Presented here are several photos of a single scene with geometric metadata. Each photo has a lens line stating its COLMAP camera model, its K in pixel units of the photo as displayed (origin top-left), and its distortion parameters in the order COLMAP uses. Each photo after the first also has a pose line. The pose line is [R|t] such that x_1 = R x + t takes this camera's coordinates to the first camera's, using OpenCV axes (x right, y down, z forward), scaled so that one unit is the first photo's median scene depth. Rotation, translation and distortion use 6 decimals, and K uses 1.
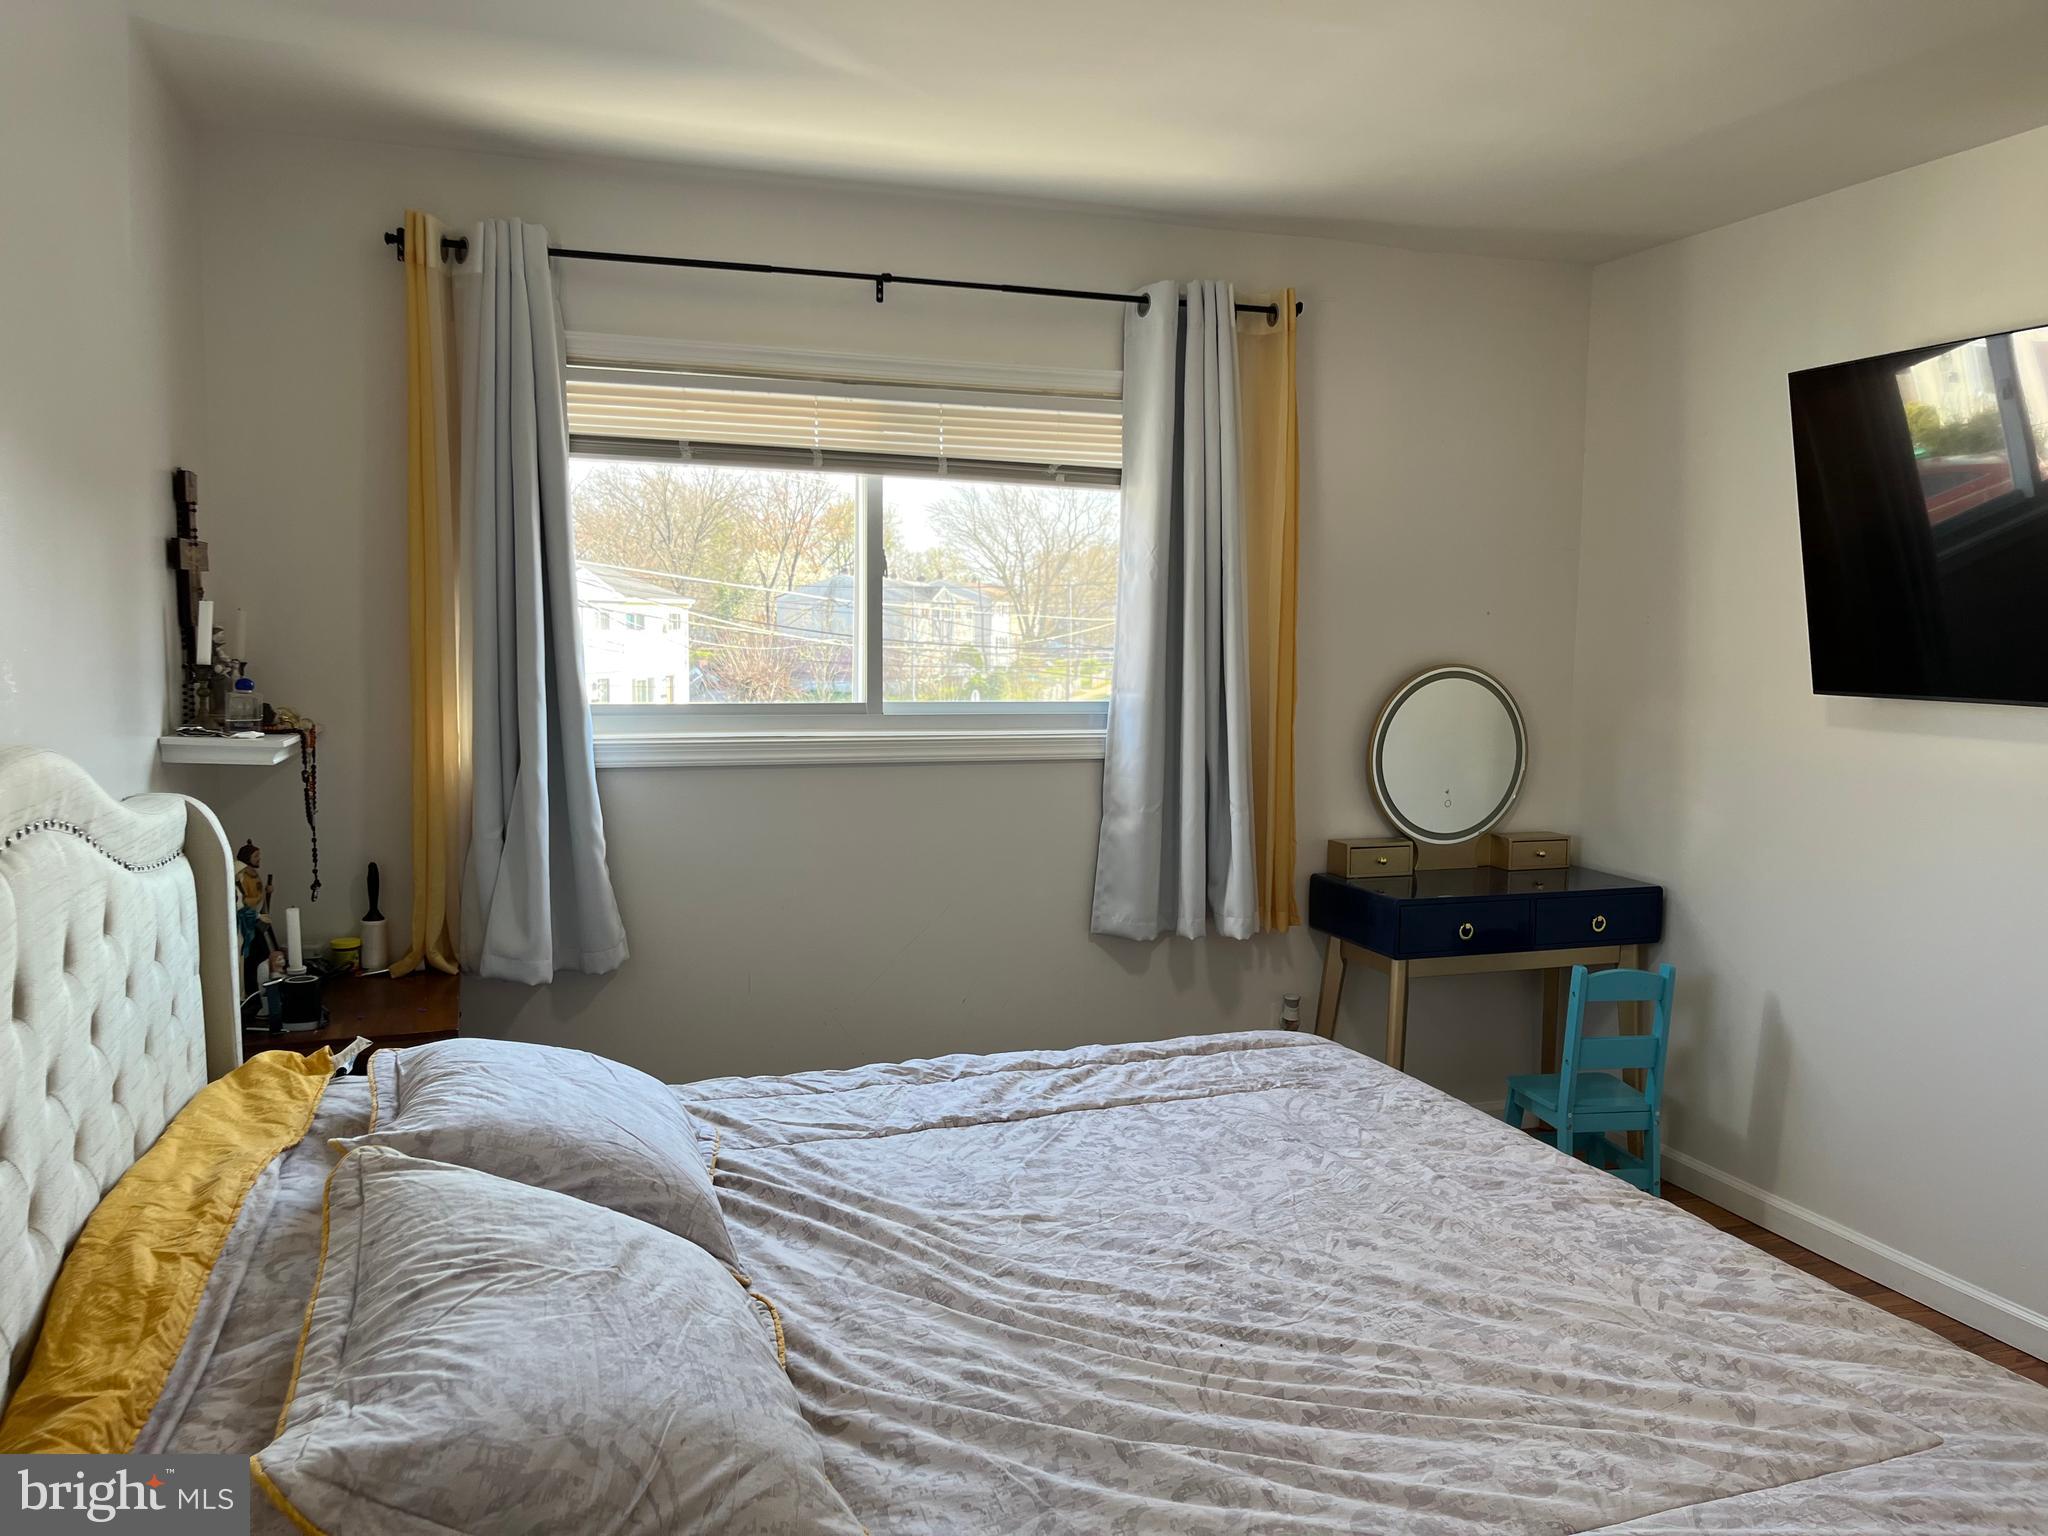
lens RADIAL K [[1543.8, 0, 1021.4], [0, 1543.8, 768.0], [0, 0, 1]] dist [0.064741, -0.093901]
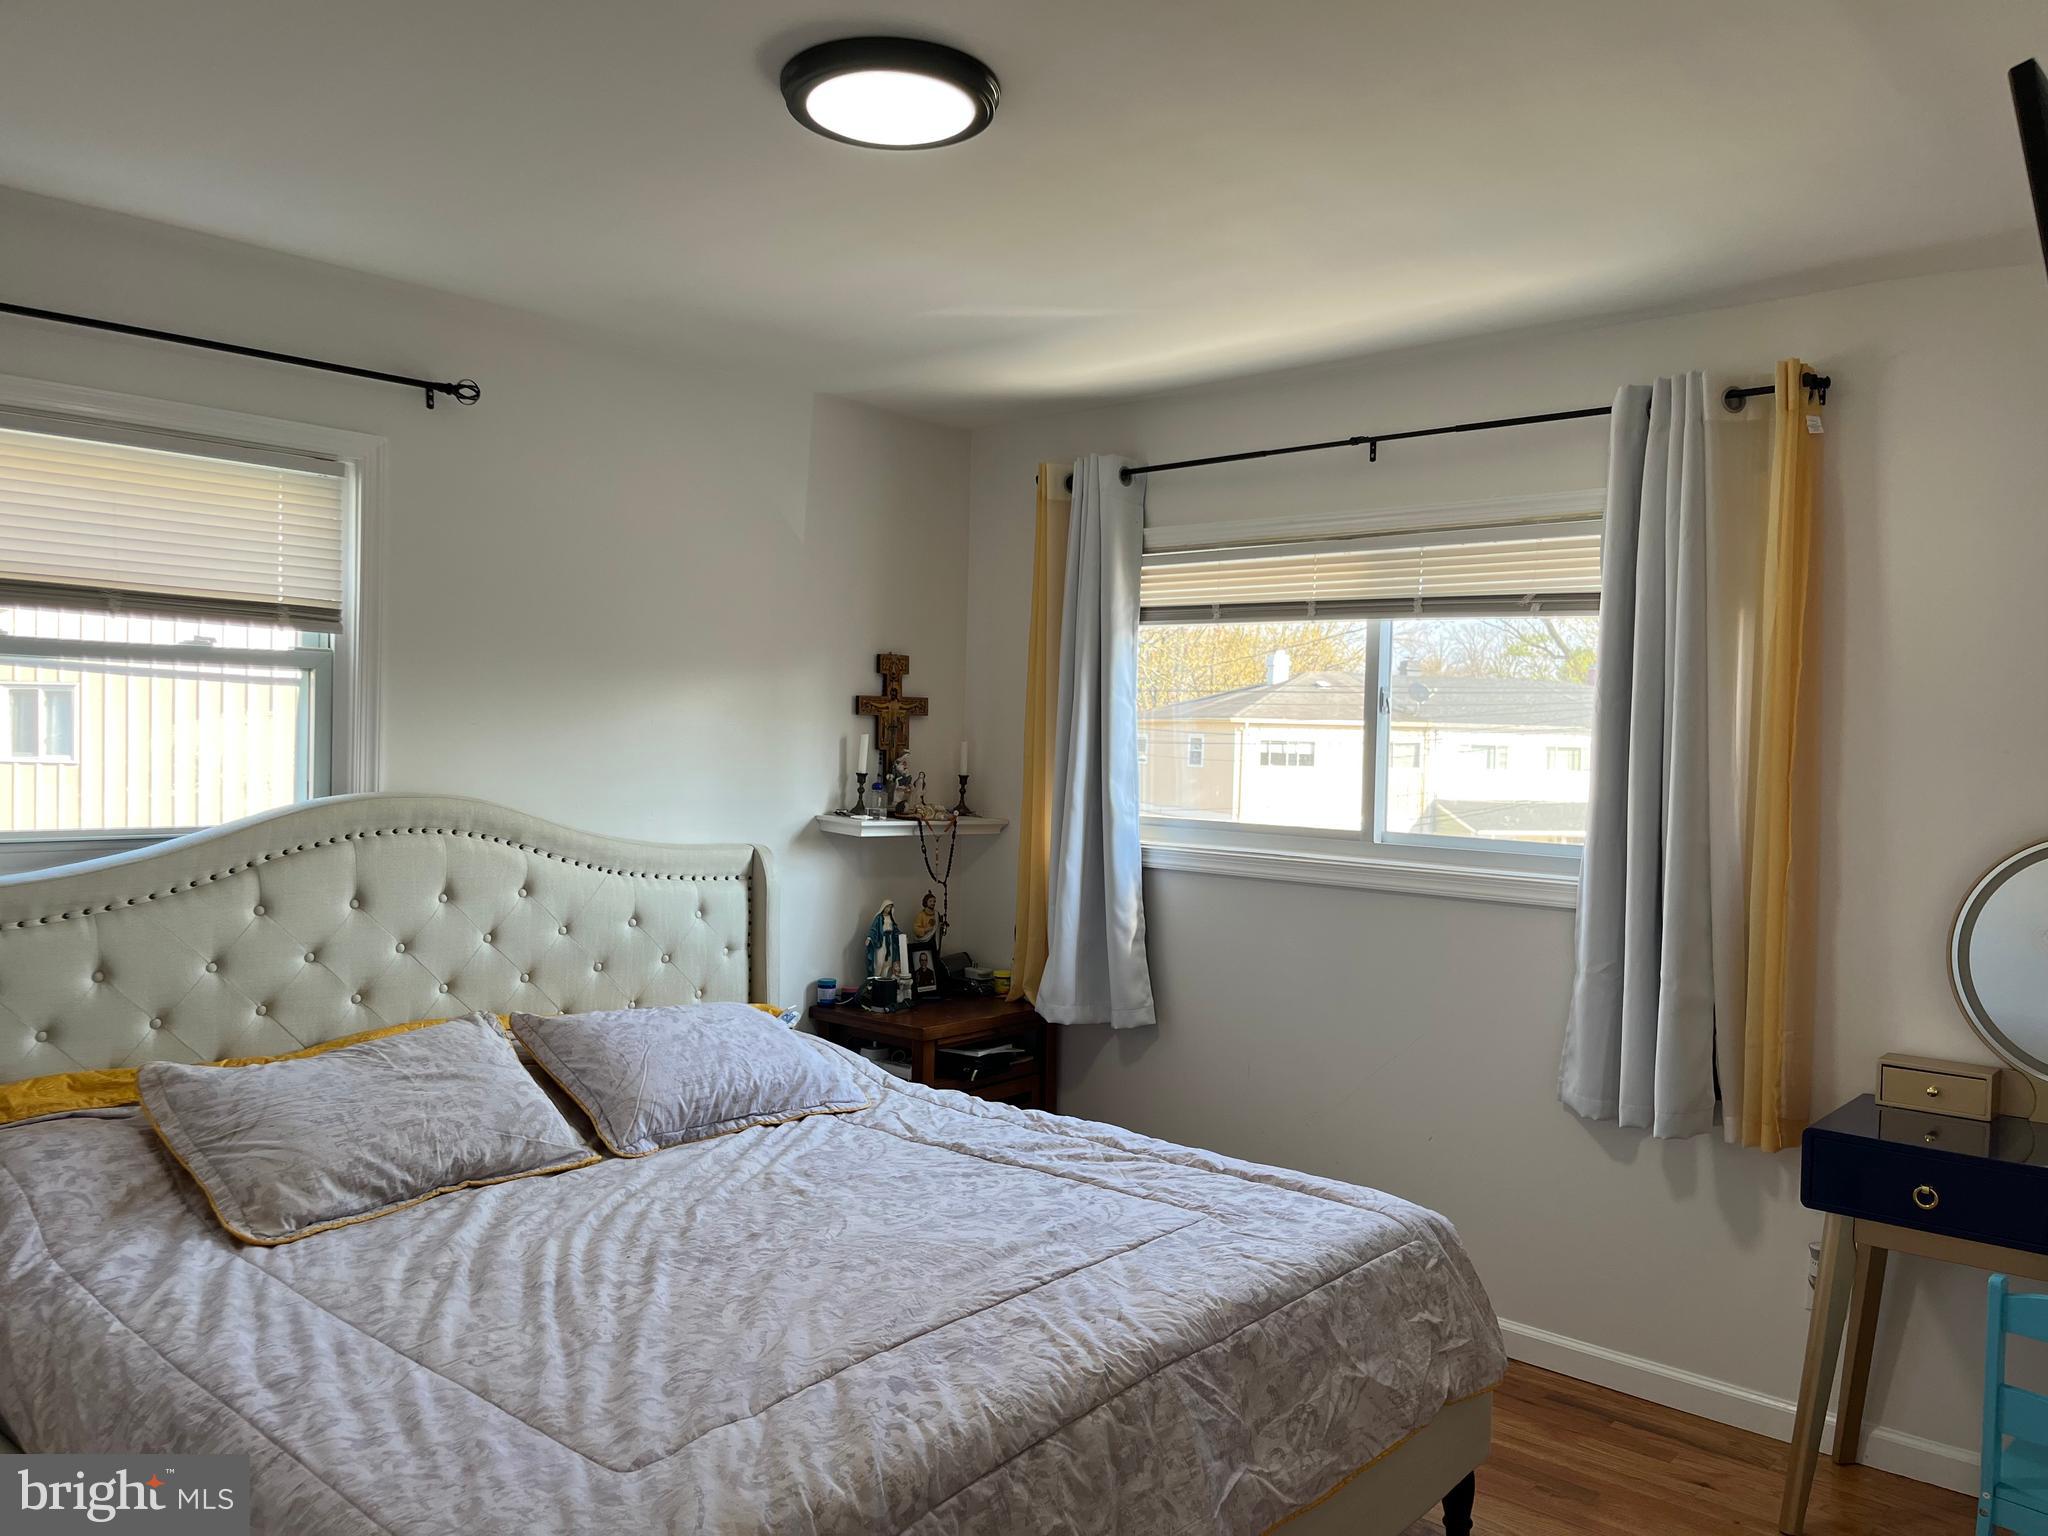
lens RADIAL K [[1543.8, 0, 1031.4], [0, 1543.8, 788.3], [0, 0, 1]] dist [0.064741, -0.093901]
pose [[0.496814, 0.031430, -0.867287, 0.915538], [-0.100535, 0.994700, -0.021542, -0.033246], [0.862014, 0.097896, 0.497341, 0.349090]]
